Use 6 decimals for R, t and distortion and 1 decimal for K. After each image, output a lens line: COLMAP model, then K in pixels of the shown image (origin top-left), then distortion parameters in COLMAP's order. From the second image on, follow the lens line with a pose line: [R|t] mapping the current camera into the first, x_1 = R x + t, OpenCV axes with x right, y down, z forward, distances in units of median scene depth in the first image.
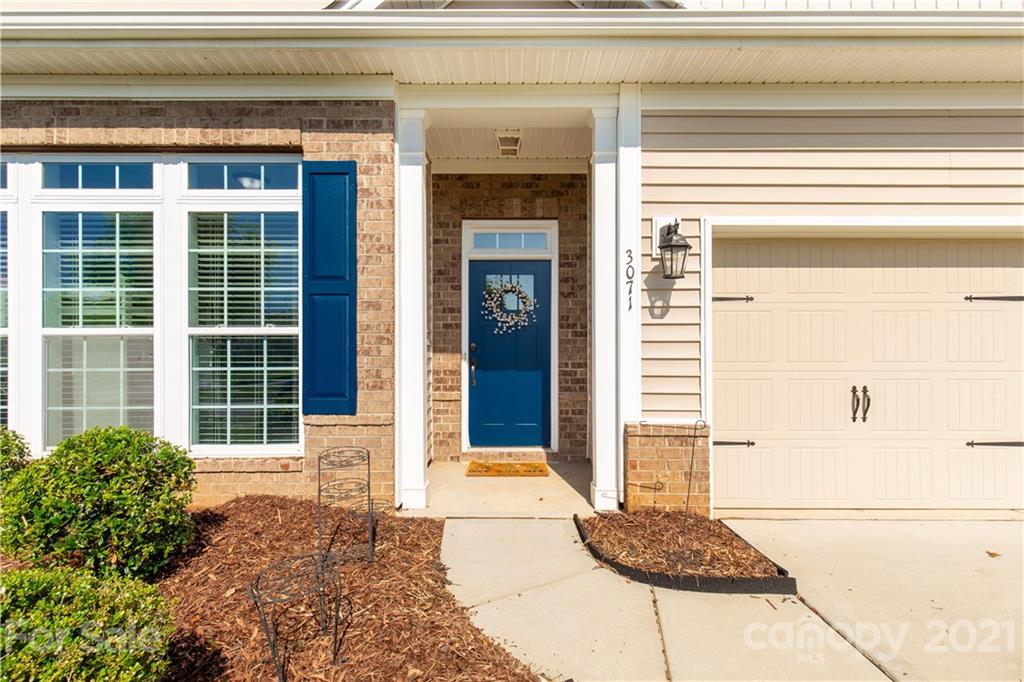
lens RADIAL K [[463.5, 0, 509.4], [0, 463.5, 348.4], [0, 0, 1]] dist [0.005215, 0.000429]
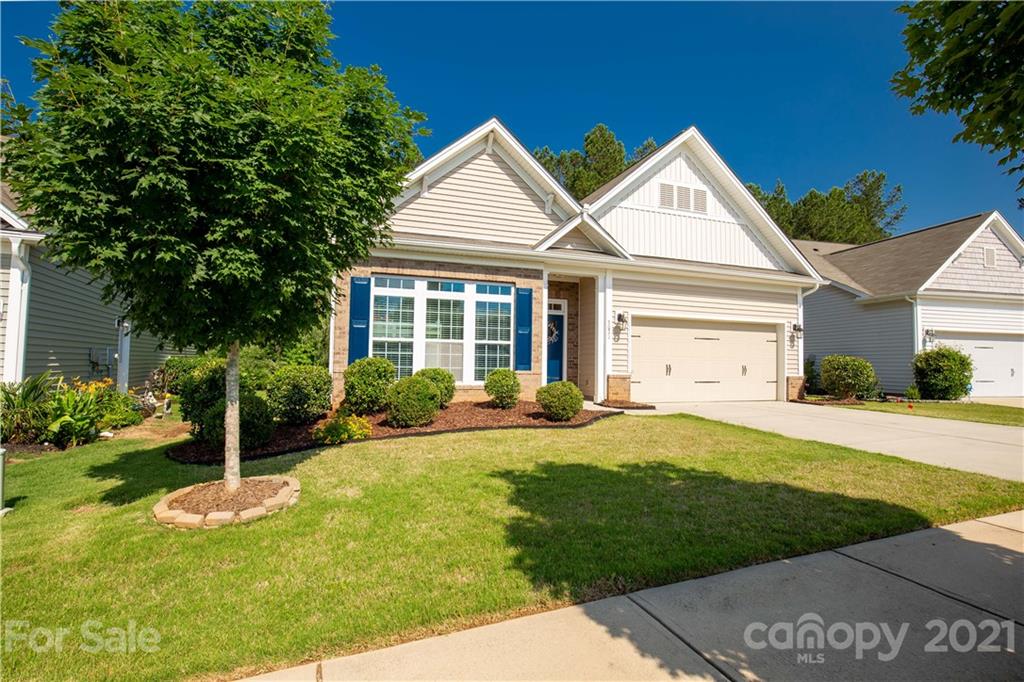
lens RADIAL K [[463.5, 0, 511.1], [0, 463.5, 335.1], [0, 0, 1]] dist [0.005215, 0.000429]
pose [[0.947308, 0.032999, 0.318621, -1.402367], [-0.018430, 0.998647, -0.048633, 0.058077], [-0.319794, 0.040198, 0.946634, -1.820577]]
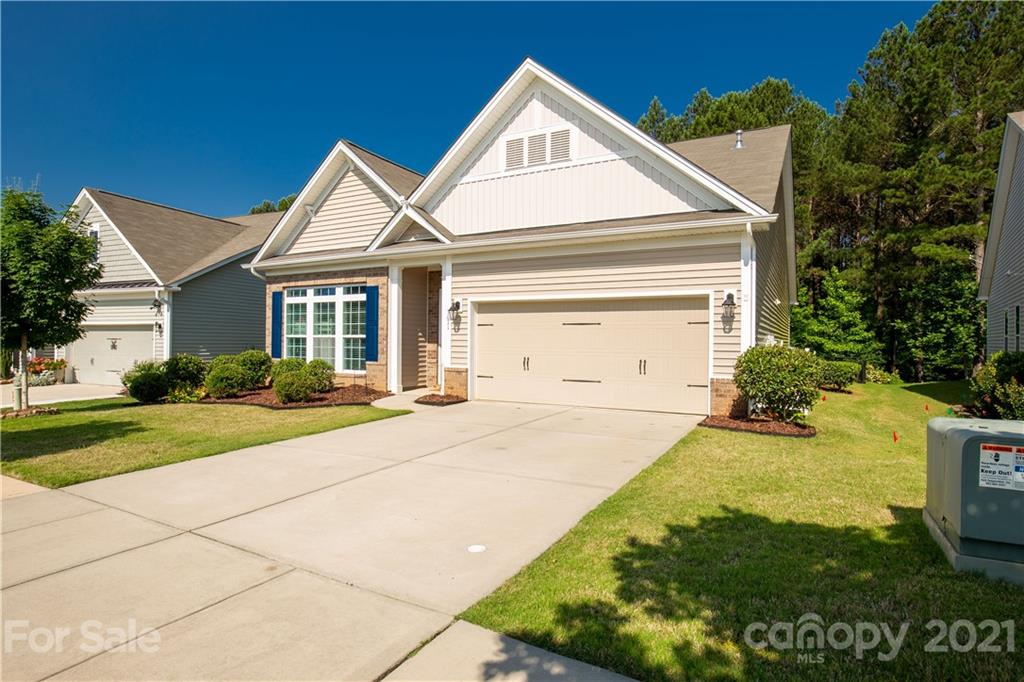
lens RADIAL K [[520.3, 0, 517.0], [0, 520.3, 340.4], [0, 0, 1]] dist [0.002004, 0.000030]
pose [[0.881520, 0.007517, -0.472086, 2.255815], [-0.007786, 0.999969, 0.001383, -0.021360], [0.472082, 0.002457, 0.881551, -1.777279]]
